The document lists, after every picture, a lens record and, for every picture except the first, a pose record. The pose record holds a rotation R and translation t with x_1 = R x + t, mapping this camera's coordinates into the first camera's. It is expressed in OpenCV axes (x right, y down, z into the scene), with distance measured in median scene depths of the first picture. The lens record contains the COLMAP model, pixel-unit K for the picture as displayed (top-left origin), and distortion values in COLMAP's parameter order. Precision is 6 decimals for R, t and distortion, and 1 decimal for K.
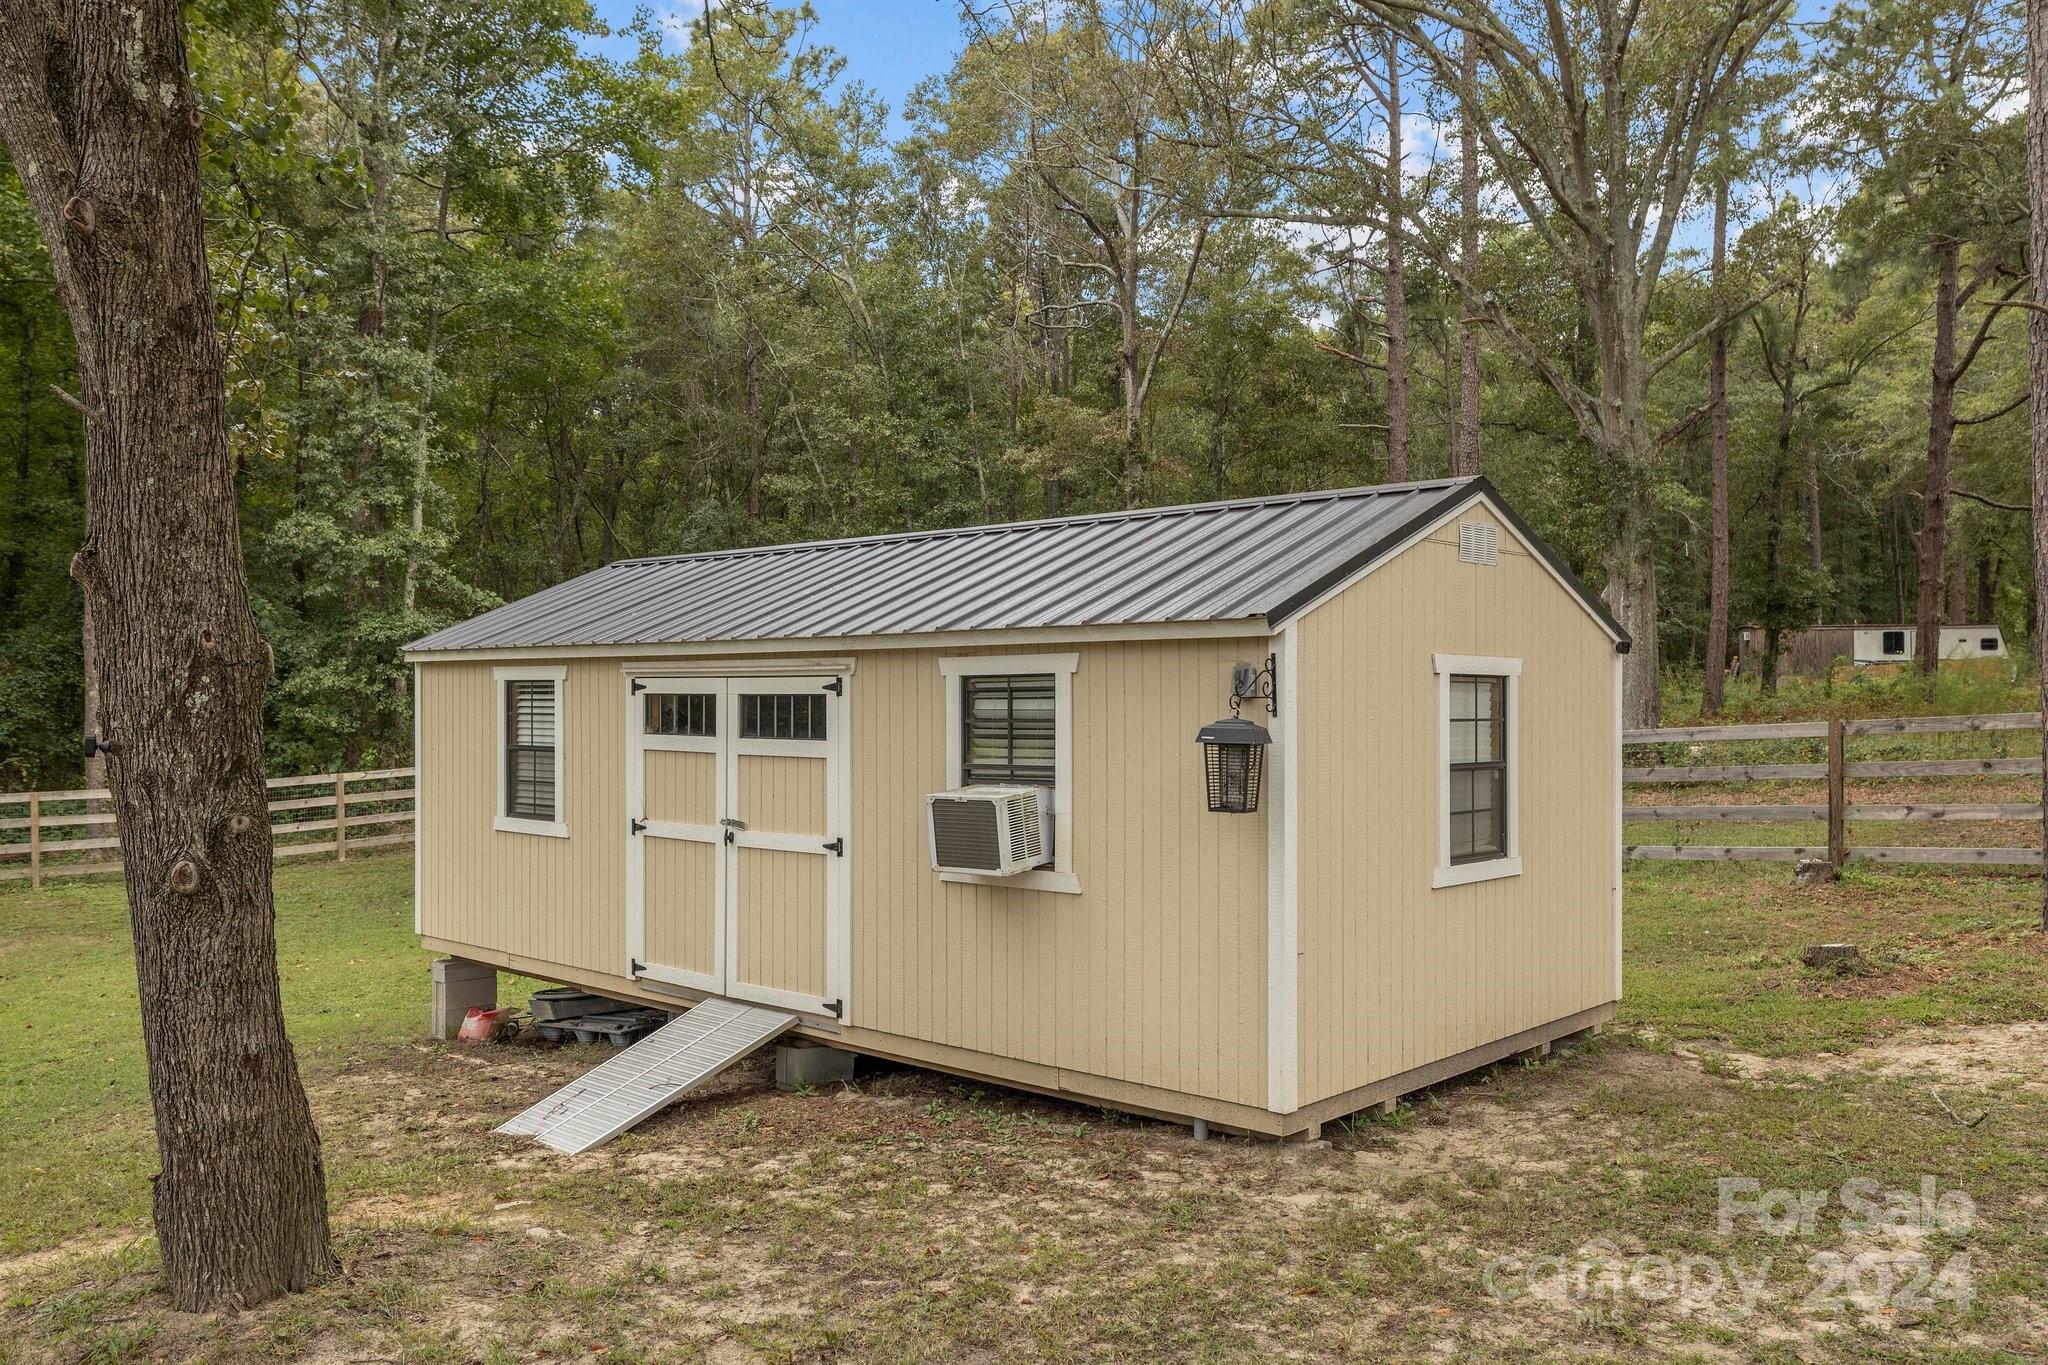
lens RADIAL K [[1967.2, 0, 1024.0], [0, 1967.2, 682.5], [0, 0, 1]] dist [-0.000207, -0.000911]
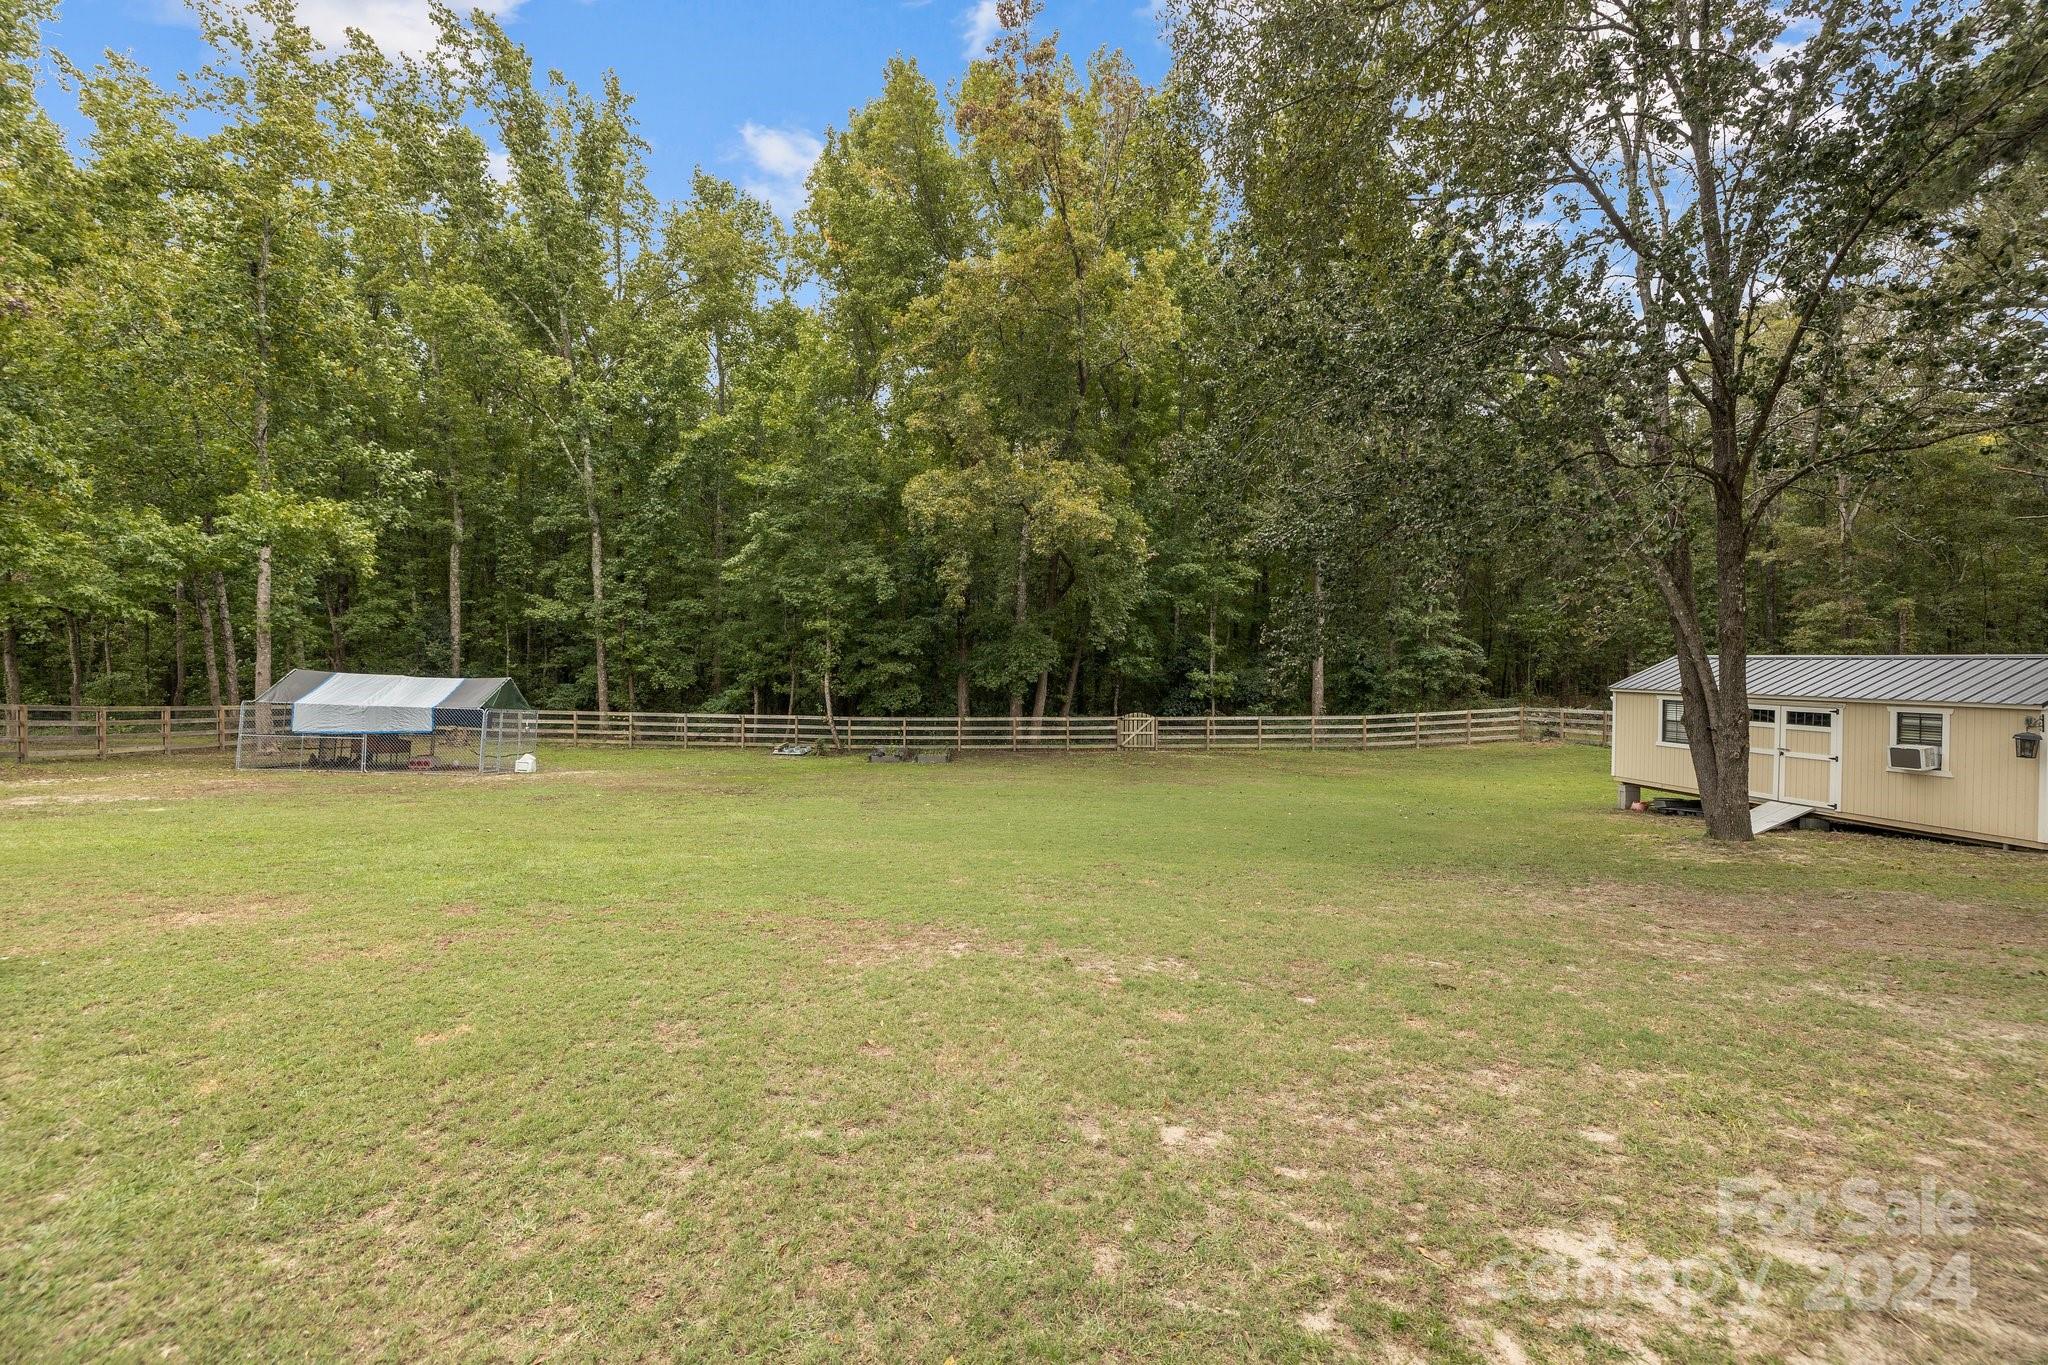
lens RADIAL K [[868.4, 0, 1018.9], [0, 868.4, 678.8], [0, 0, 1]] dist [-0.001000, -0.000214]
pose [[0.770534, 0.017857, -0.637149, -0.228937], [-0.009494, 0.999818, 0.016540, -0.065795], [0.637328, -0.006695, 0.770564, -1.049752]]
